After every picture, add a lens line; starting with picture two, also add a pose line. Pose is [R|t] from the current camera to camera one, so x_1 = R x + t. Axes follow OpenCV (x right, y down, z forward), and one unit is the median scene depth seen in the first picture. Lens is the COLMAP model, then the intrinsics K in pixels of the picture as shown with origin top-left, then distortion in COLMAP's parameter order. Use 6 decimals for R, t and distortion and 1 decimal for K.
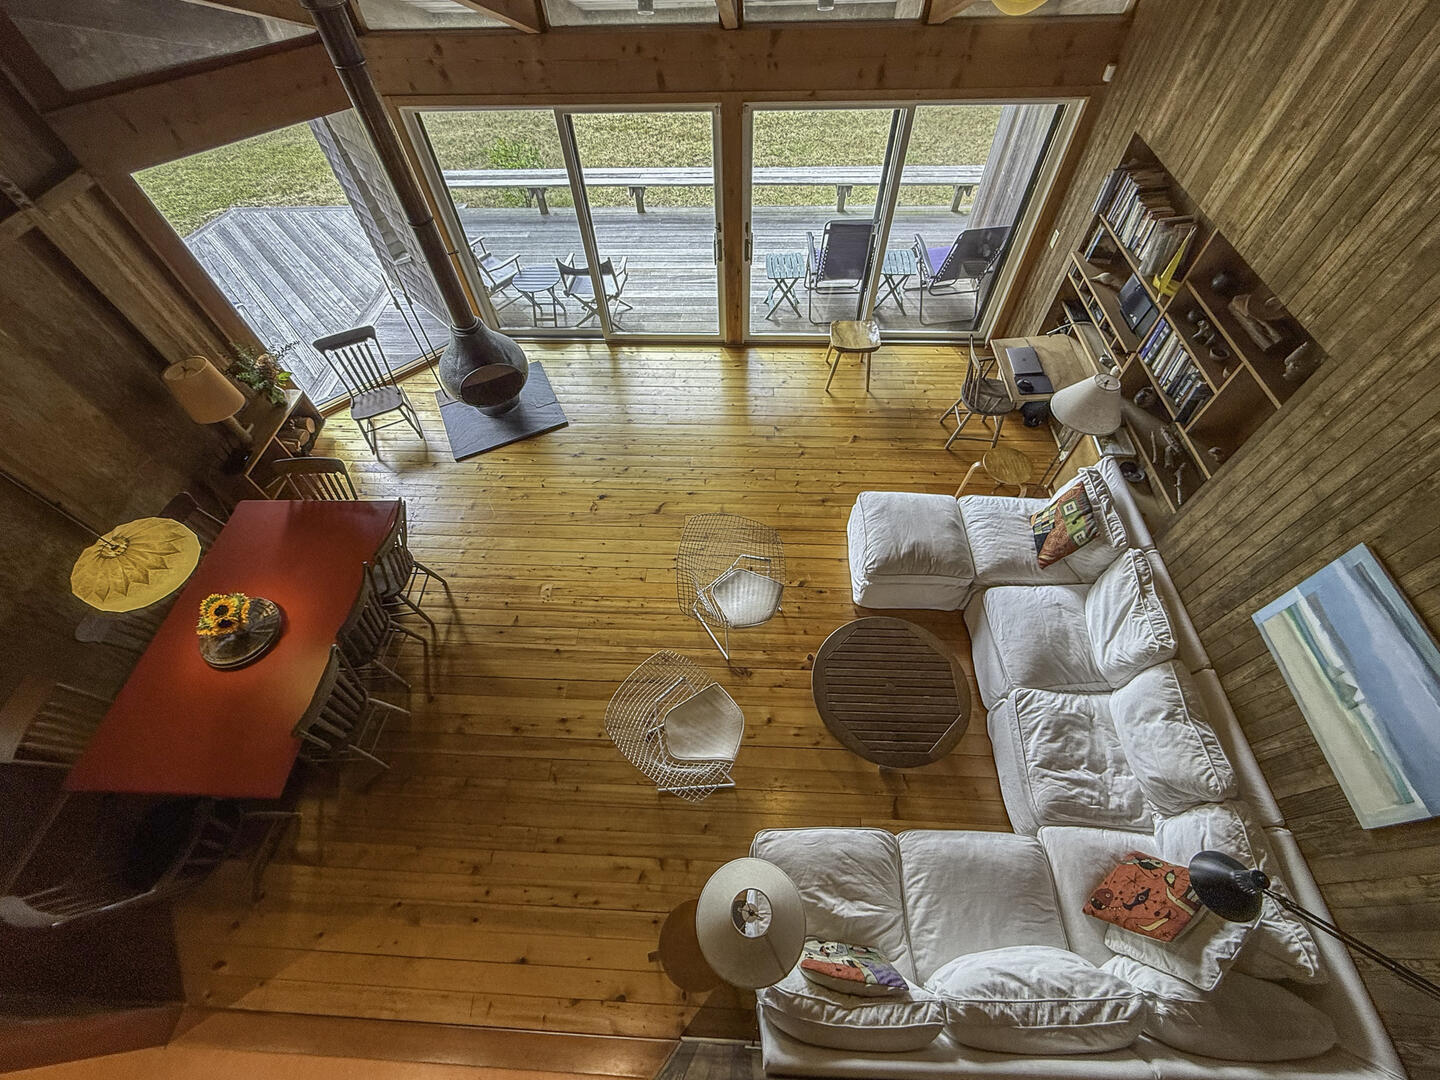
lens RADIAL K [[585.8, 0, 725.3], [0, 585.8, 538.3], [0, 0, 1]] dist [-0.000525, -0.000486]
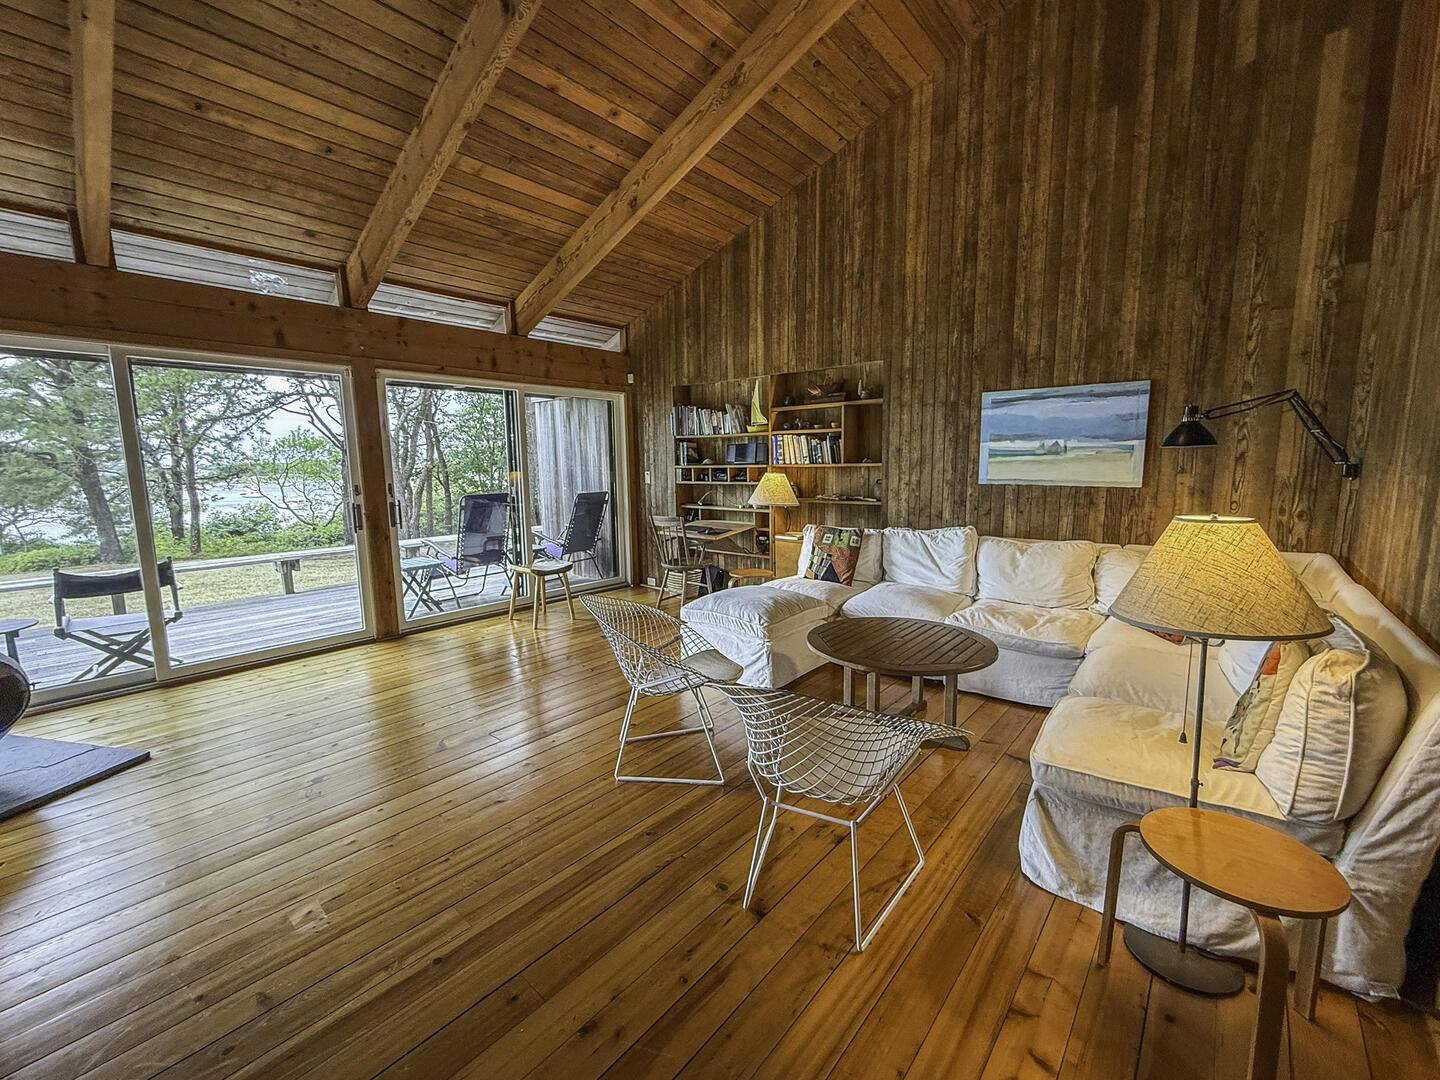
lens RADIAL K [[585.8, 0, 723.1], [0, 585.8, 532.3], [0, 0, 1]] dist [-0.000525, -0.000486]
pose [[0.619419, -0.089826, 0.779905, -0.461564], [0.642840, 0.628284, -0.438196, 0.314960], [-0.450640, 0.772781, 0.446915, 0.524803]]
